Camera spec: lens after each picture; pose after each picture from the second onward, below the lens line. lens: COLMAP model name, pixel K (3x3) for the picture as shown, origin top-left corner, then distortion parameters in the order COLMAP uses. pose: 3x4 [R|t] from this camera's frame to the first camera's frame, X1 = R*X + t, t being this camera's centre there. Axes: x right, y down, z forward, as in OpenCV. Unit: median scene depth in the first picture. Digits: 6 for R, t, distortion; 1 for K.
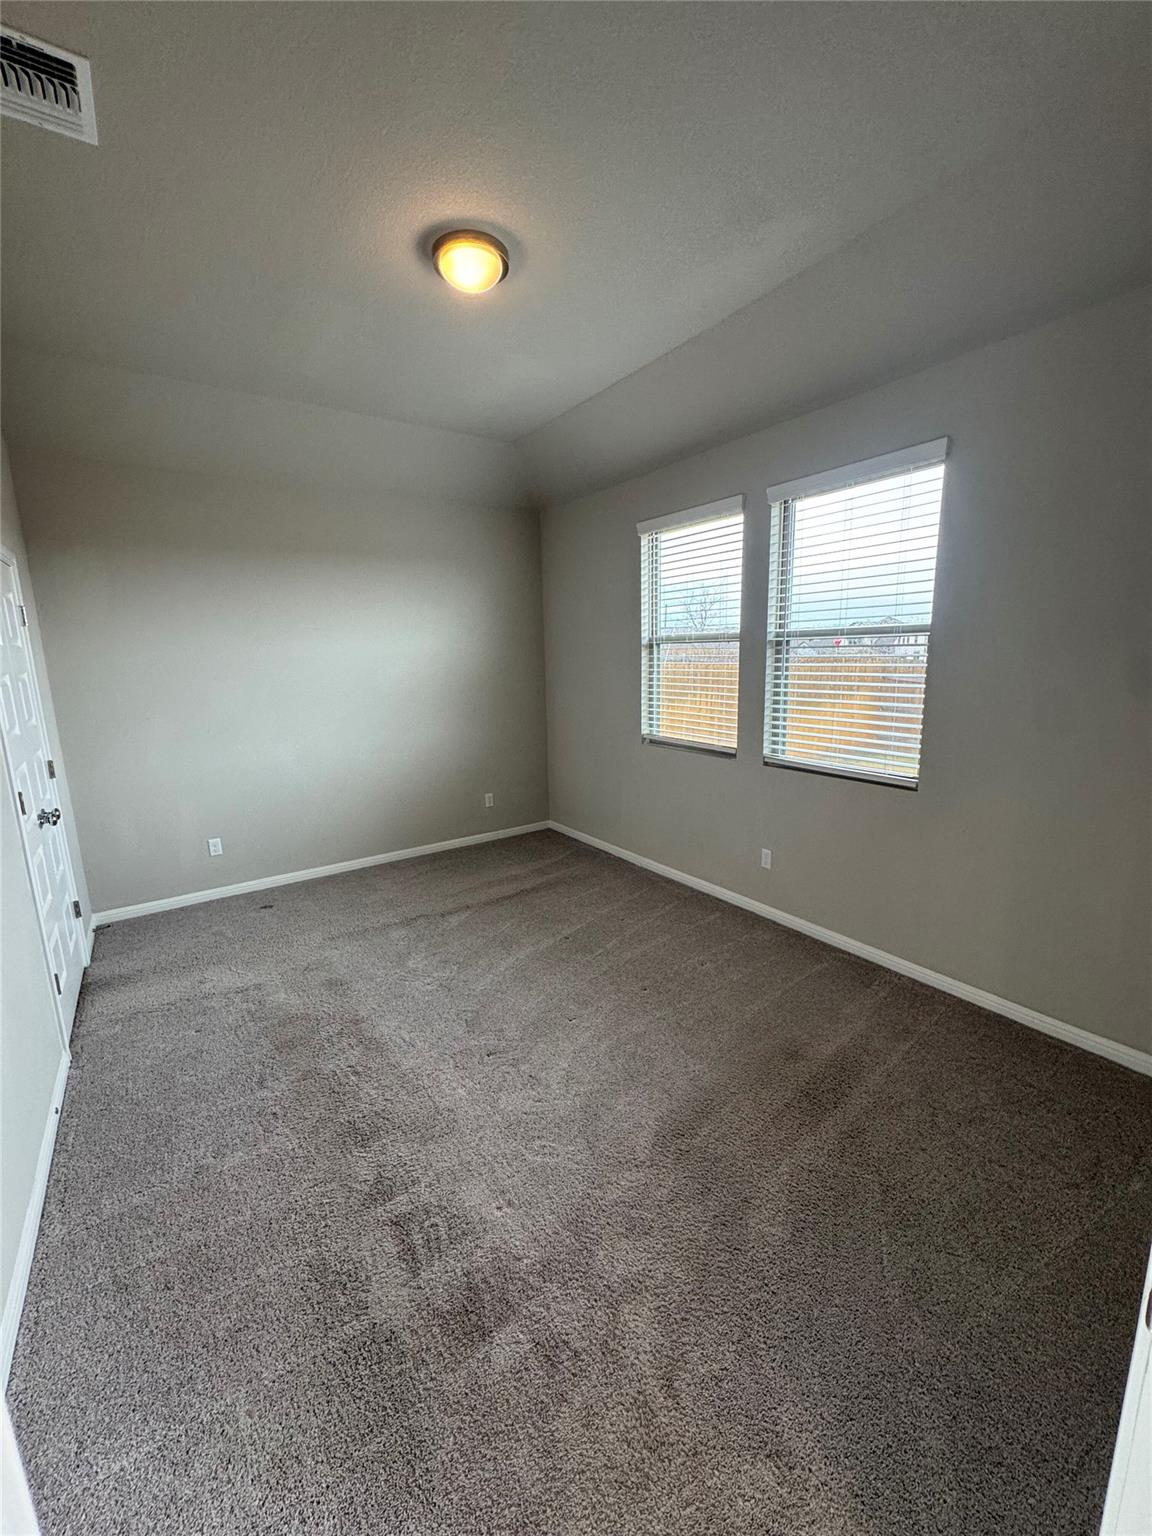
lens RADIAL K [[617.0, 0, 576.0], [0, 617.0, 768.0], [0, 0, 1]] dist [-0.001646, 0.000145]
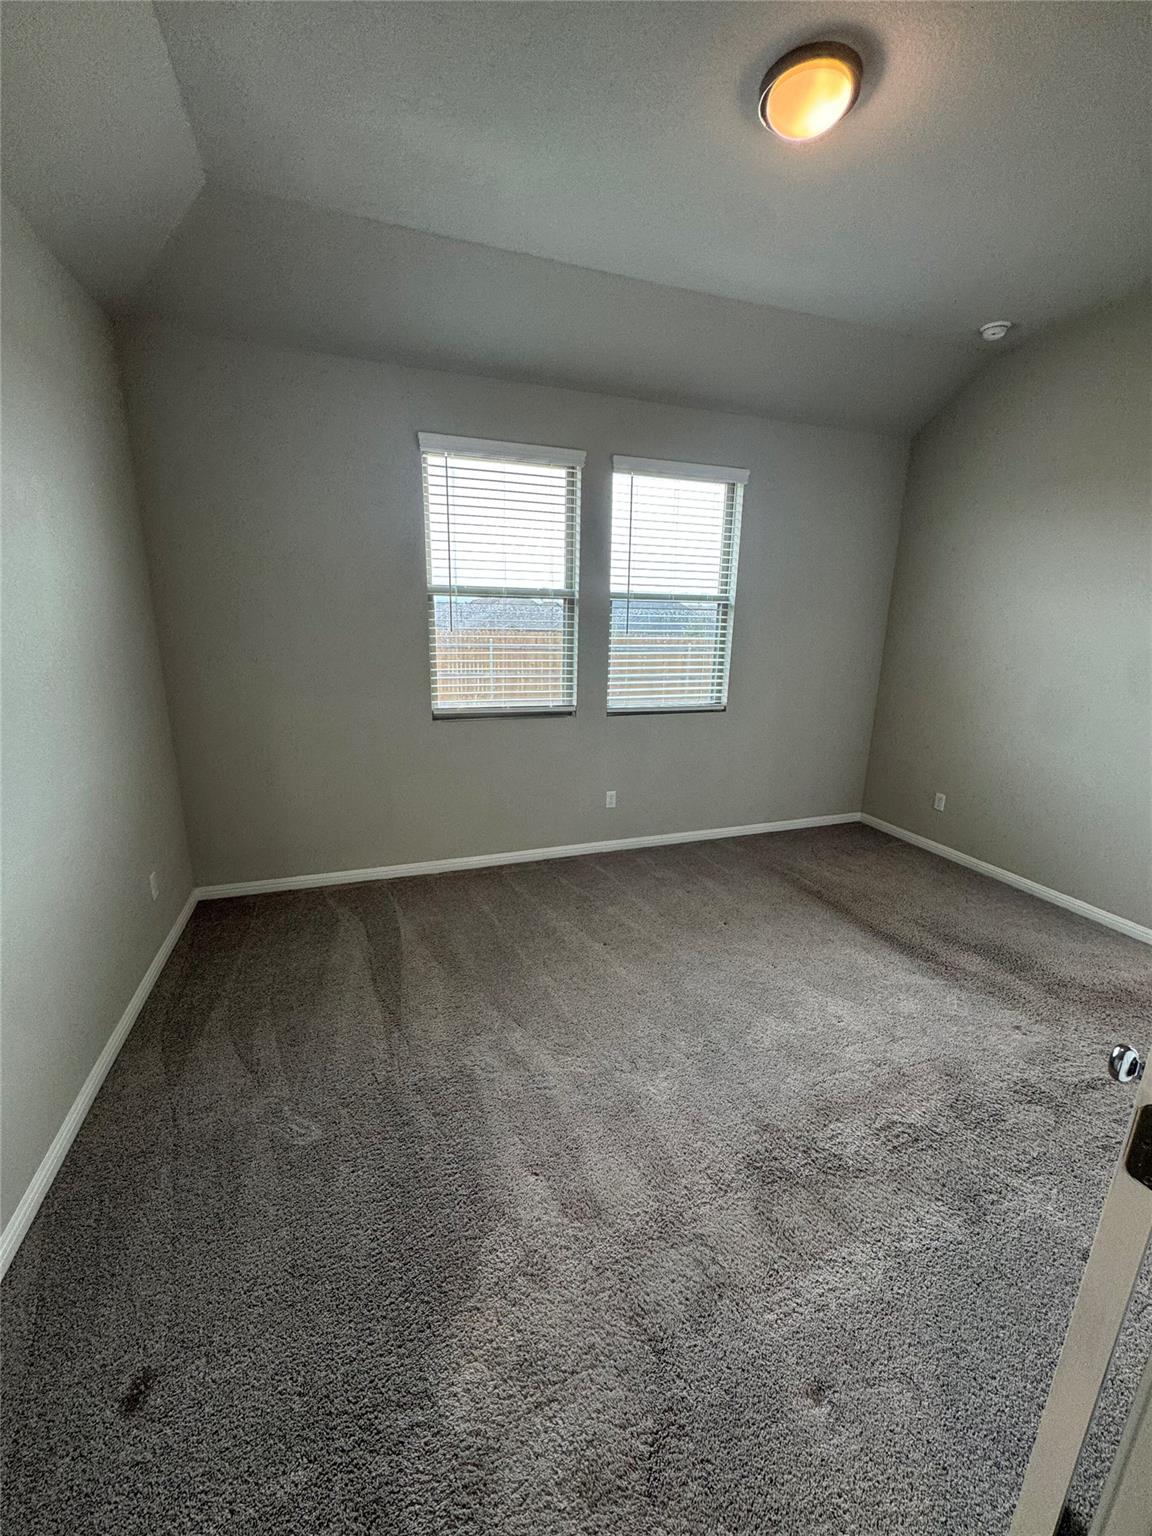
lens RADIAL K [[617.0, 0, 576.0], [0, 617.0, 768.0], [0, 0, 1]] dist [-0.001646, 0.000145]
pose [[0.245799, -0.201932, 0.948054, -0.732923], [0.160925, 0.972988, 0.165520, -0.099825], [-0.955869, 0.111881, 0.271656, 0.732800]]
